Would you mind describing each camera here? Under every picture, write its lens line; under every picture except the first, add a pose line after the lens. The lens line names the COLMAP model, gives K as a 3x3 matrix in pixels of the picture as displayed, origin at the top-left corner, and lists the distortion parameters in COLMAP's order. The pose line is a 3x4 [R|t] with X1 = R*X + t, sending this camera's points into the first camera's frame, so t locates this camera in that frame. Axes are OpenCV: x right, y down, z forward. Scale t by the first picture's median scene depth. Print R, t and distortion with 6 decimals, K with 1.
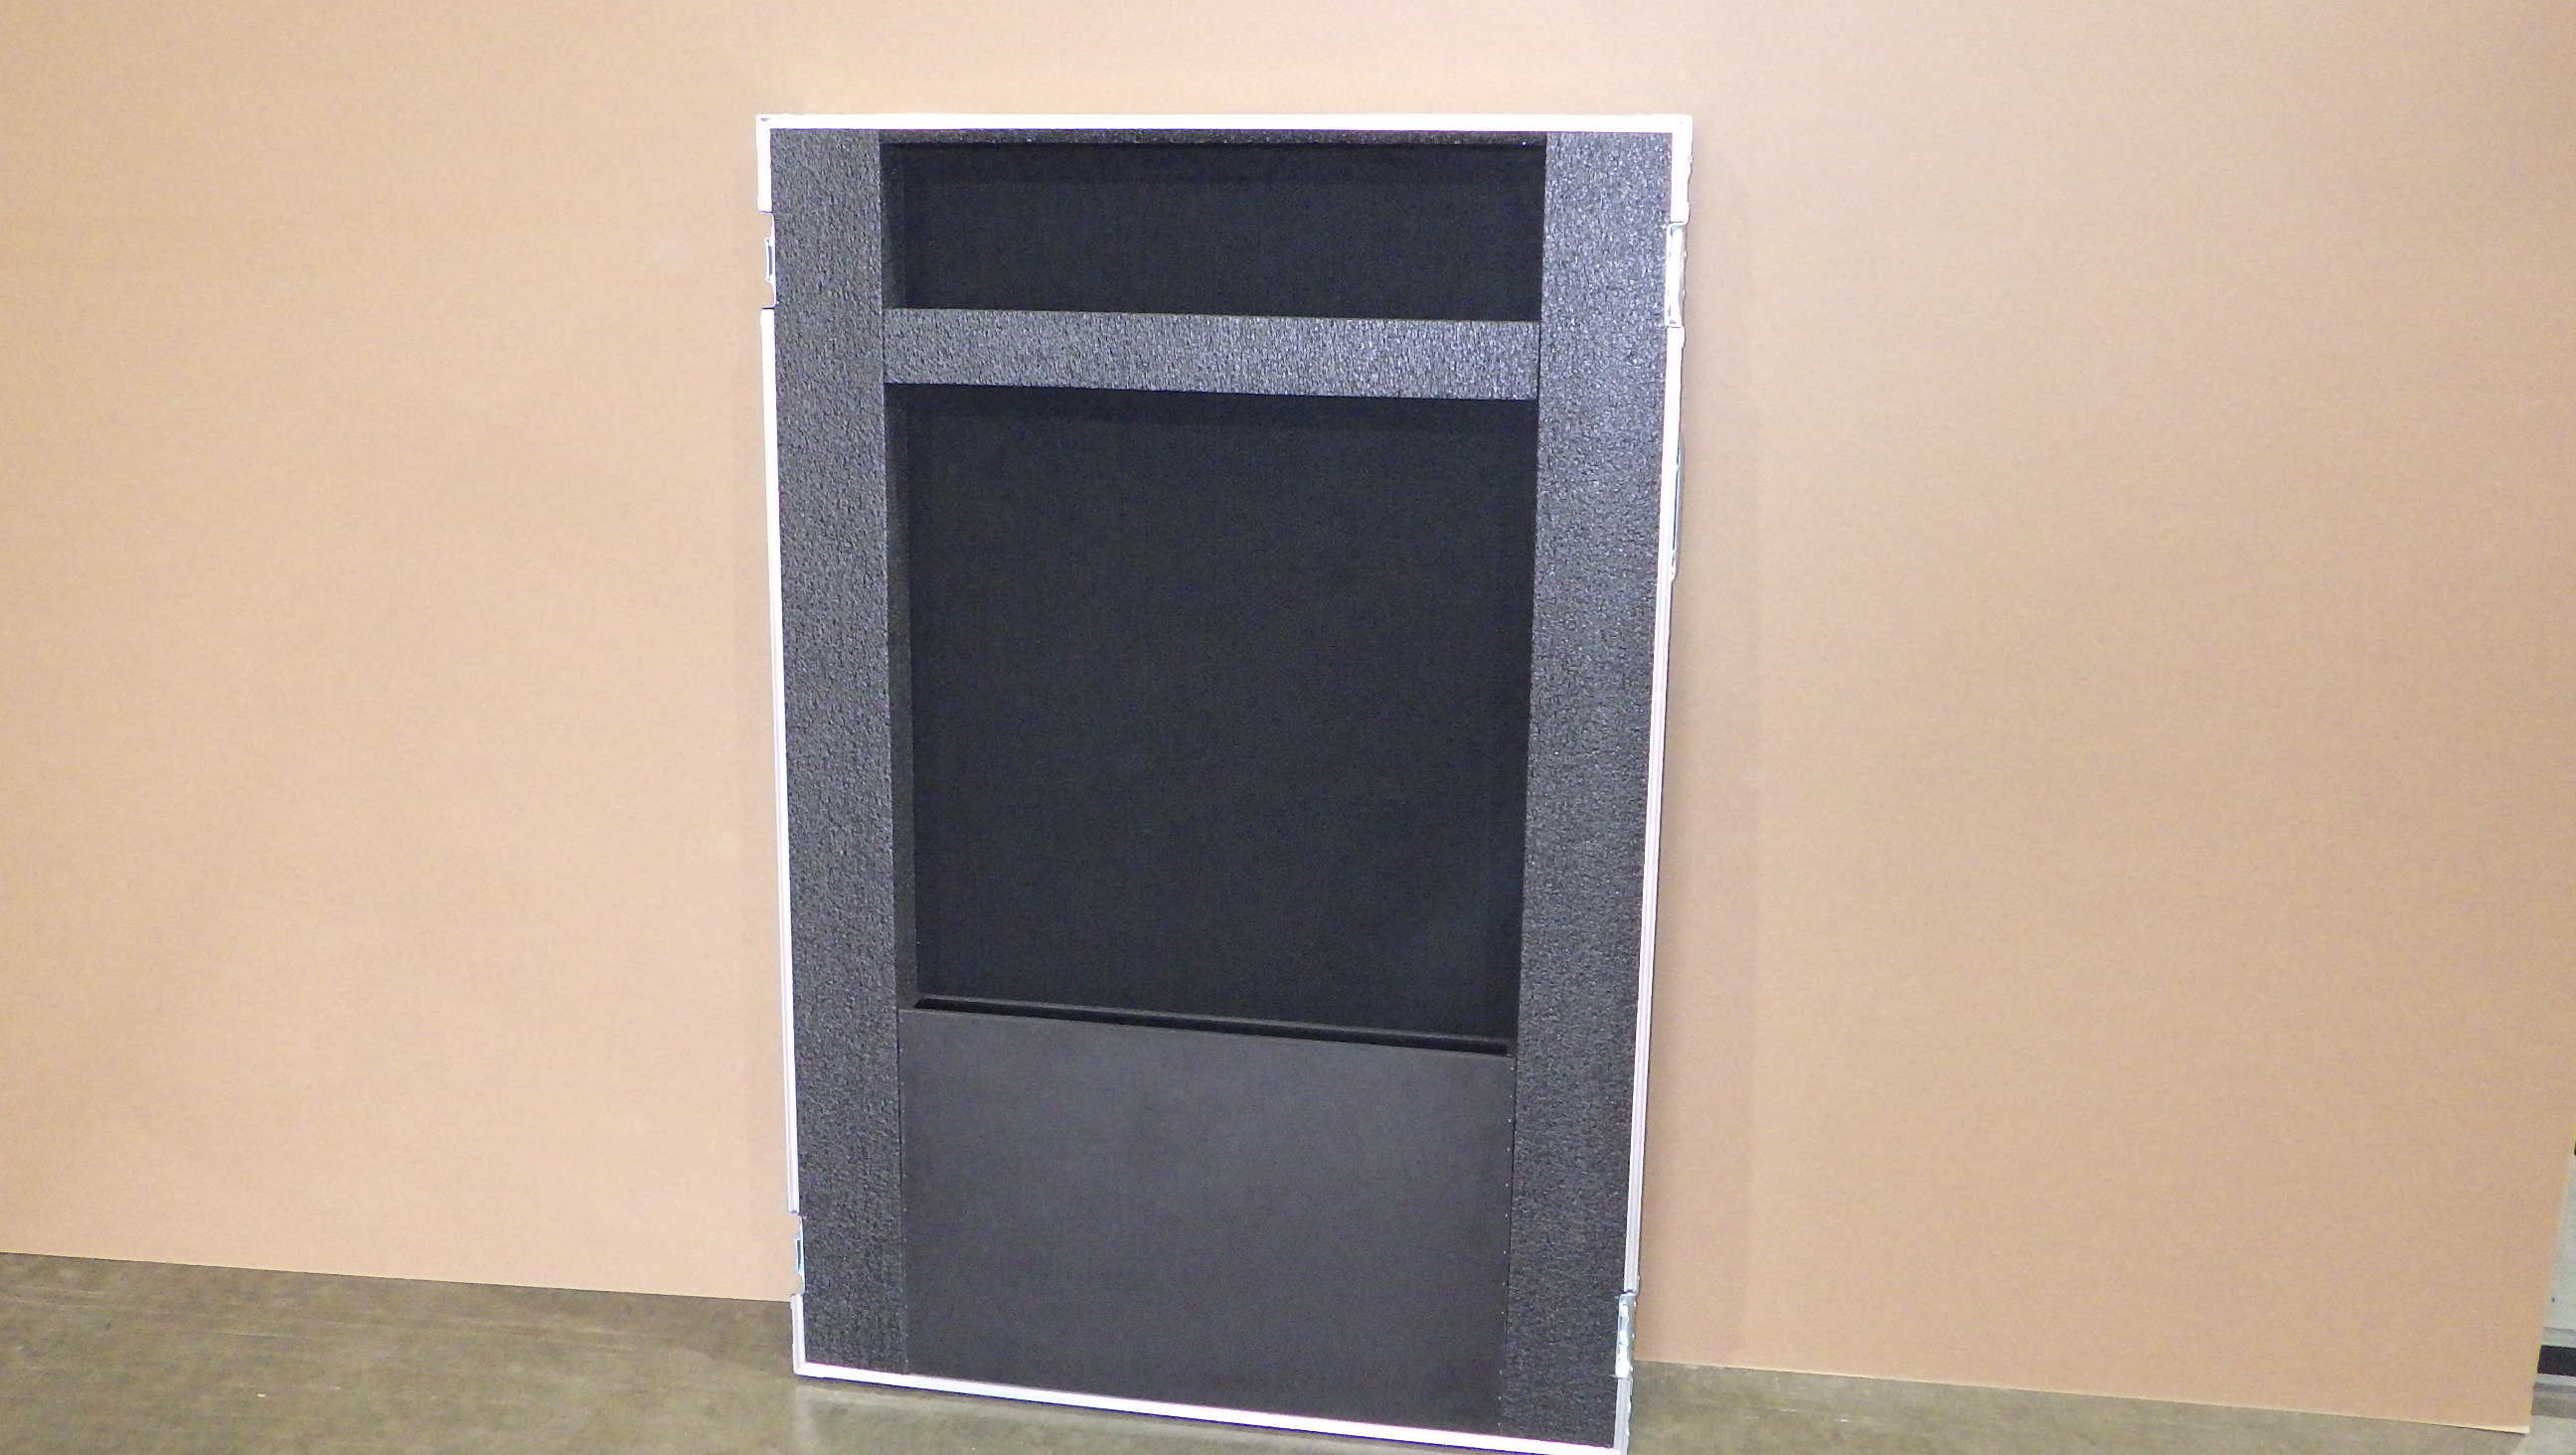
lens RADIAL K [[2181.5, 0, 1288.0], [0, 2181.5, 727.5], [0, 0, 1]] dist [0.002719, 0.002080]
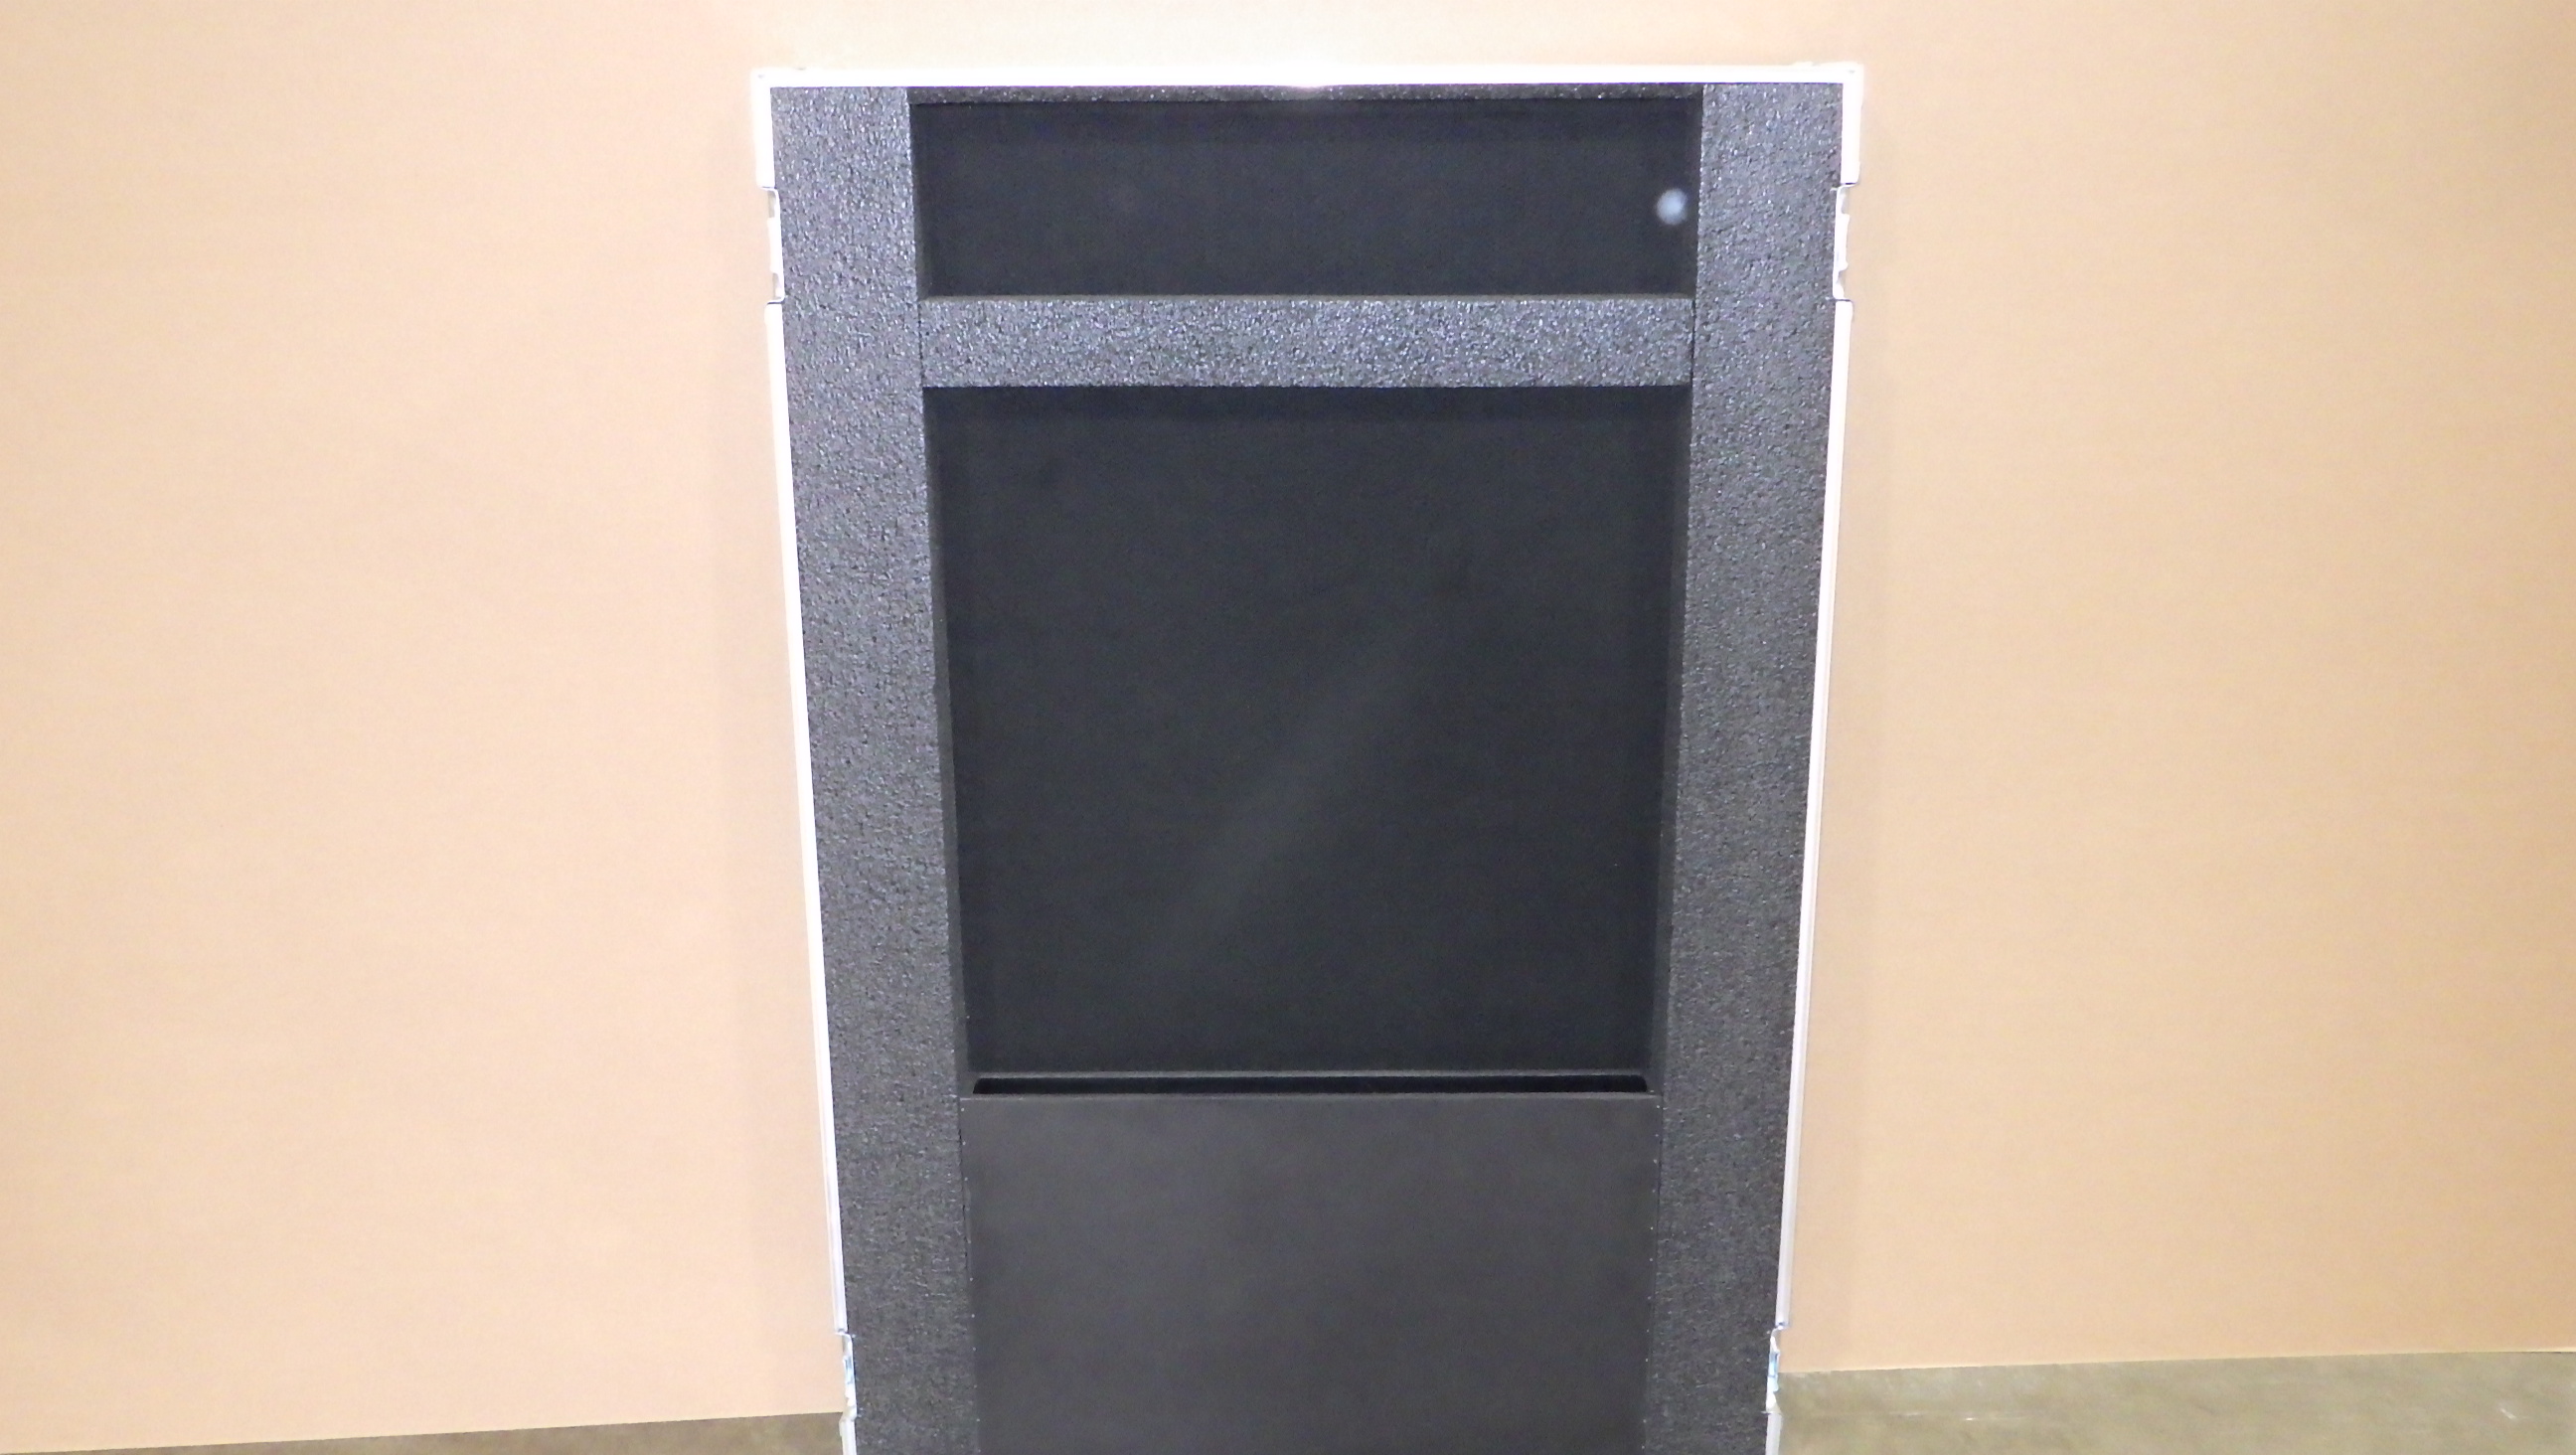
lens RADIAL K [[2181.5, 0, 1288.0], [0, 2181.5, 727.5], [0, 0, 1]] dist [0.002719, 0.002080]
pose [[0.982822, -0.068339, 0.171437, -0.192588], [0.056551, 0.995747, 0.072735, -0.076953], [-0.175679, -0.061791, 0.982506, 0.126588]]
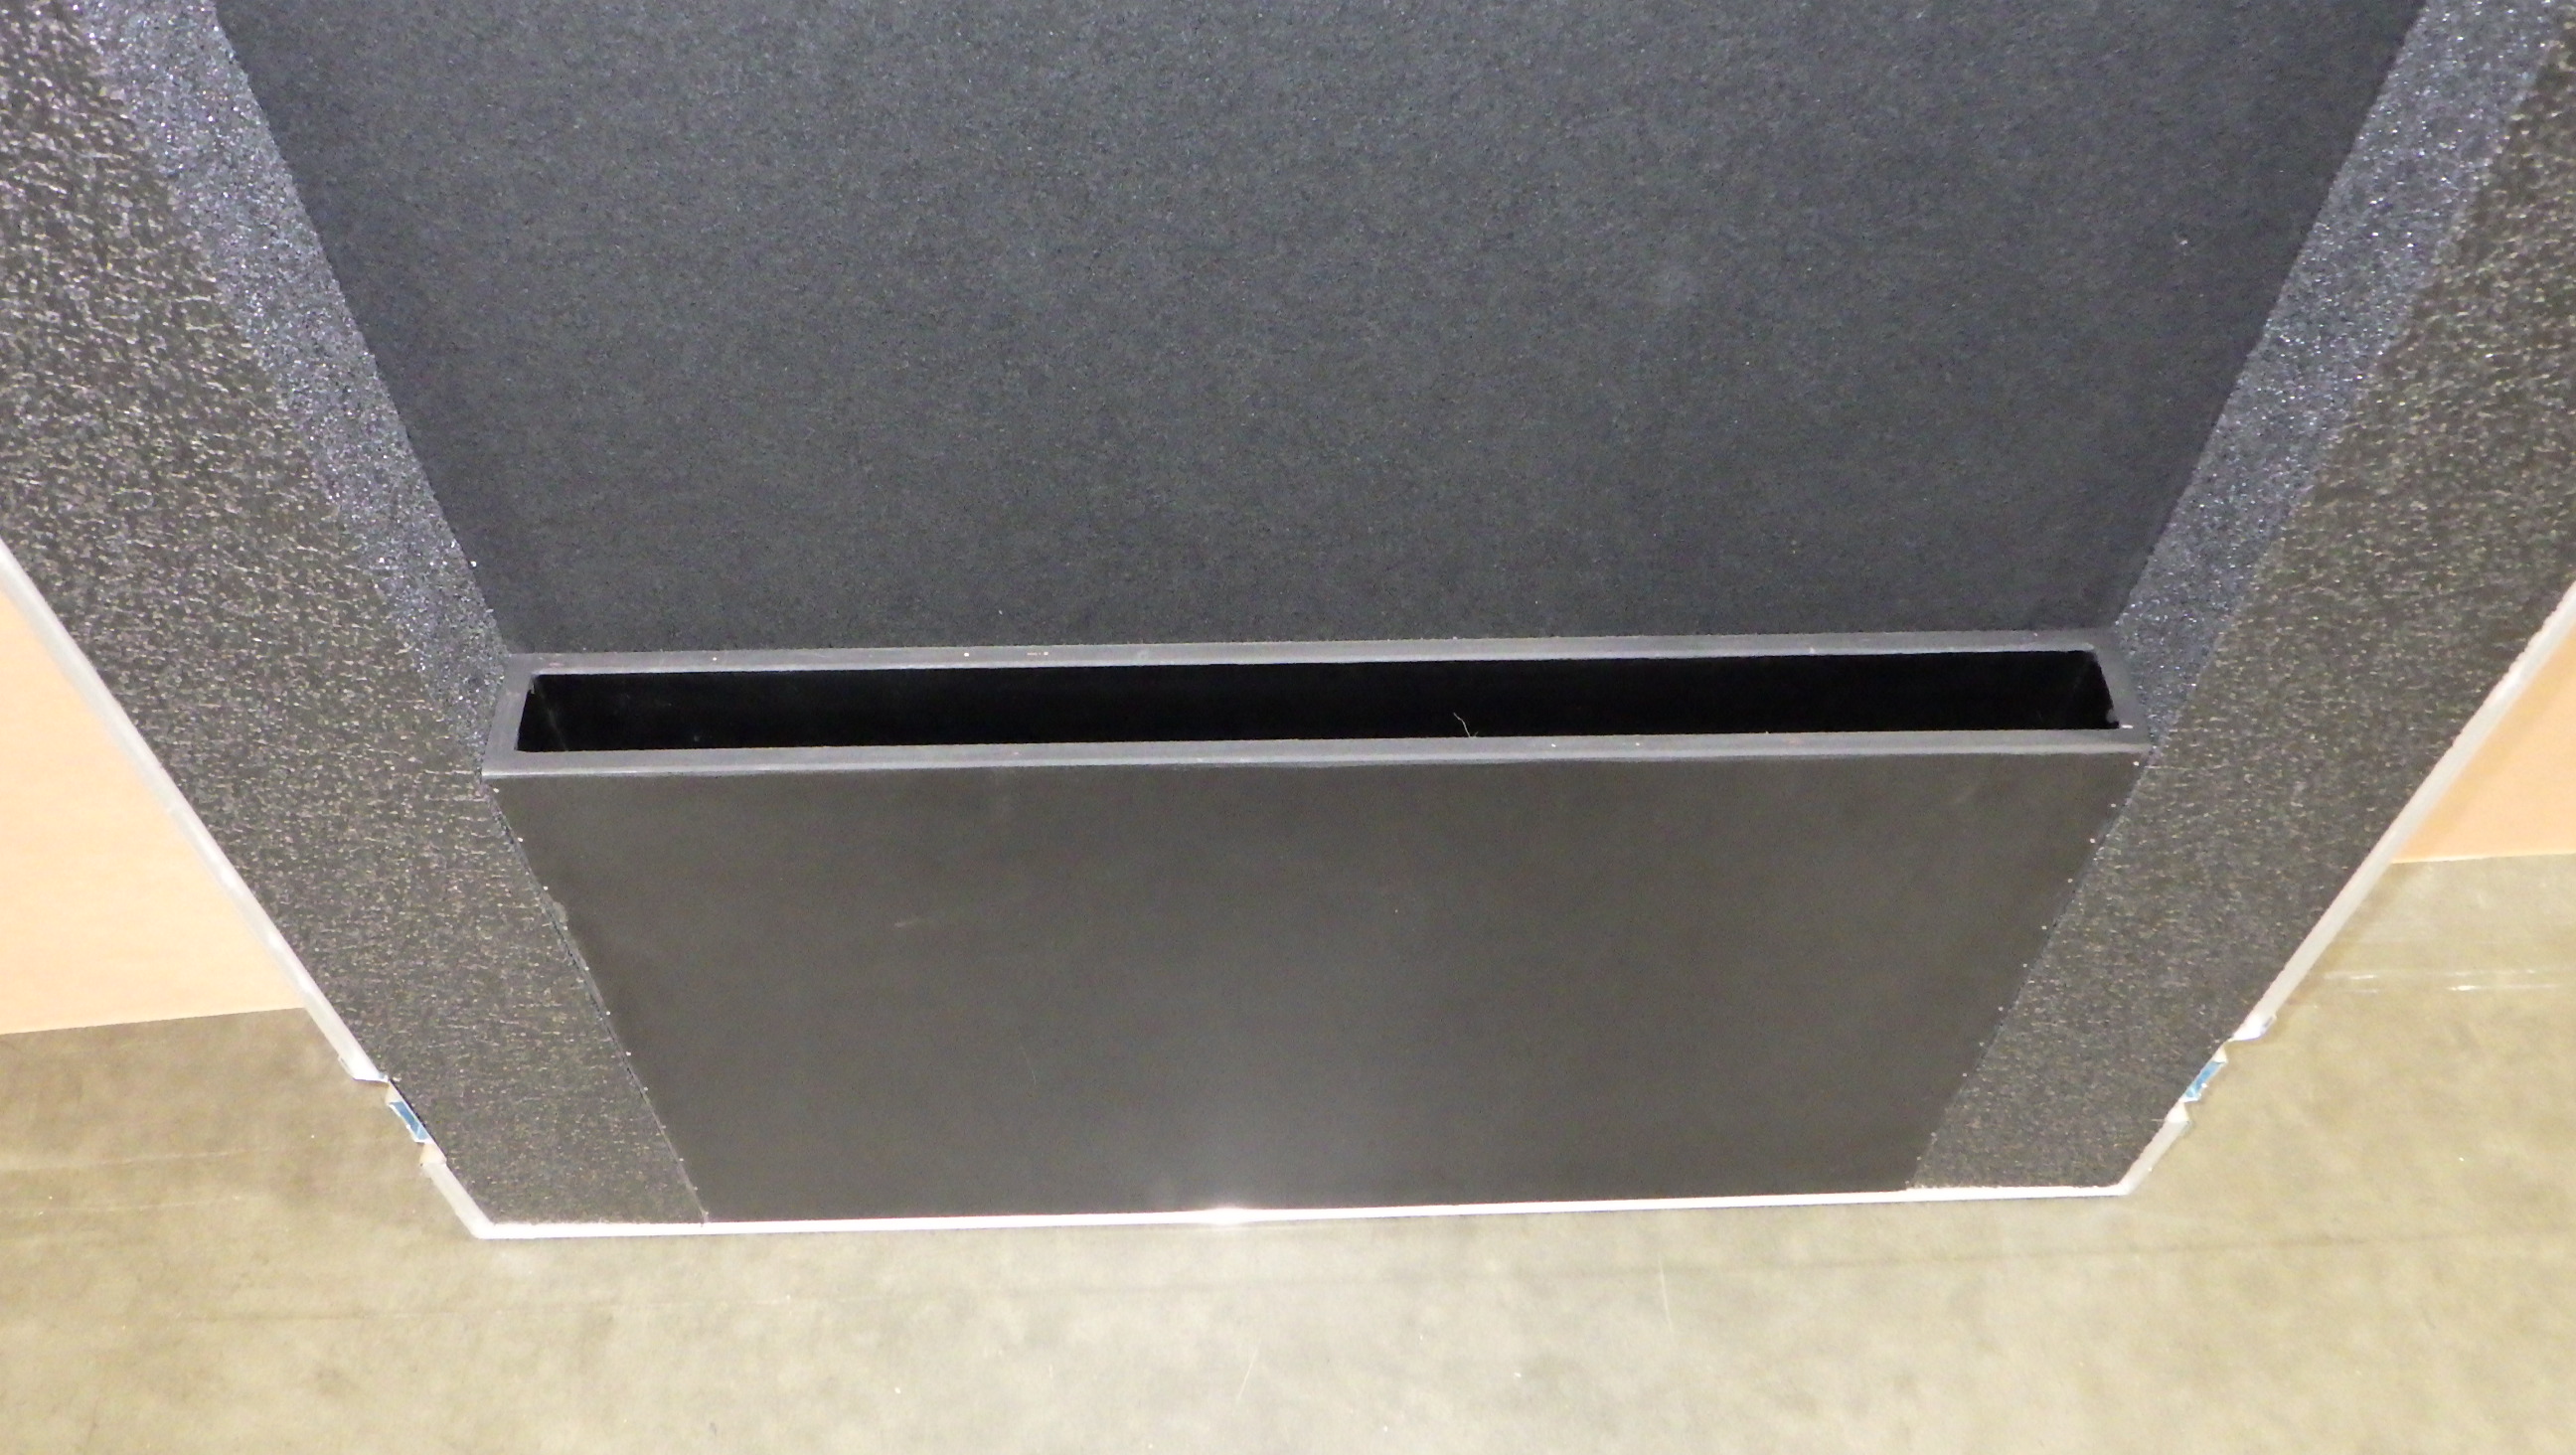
lens RADIAL K [[2181.5, 0, 1288.0], [0, 2181.5, 727.5], [0, 0, 1]] dist [0.002719, 0.002080]
pose [[0.978412, -0.171641, 0.115104, -0.089268], [0.051908, 0.743215, 0.667036, -0.116168], [-0.200038, -0.646662, 0.736080, 0.720410]]
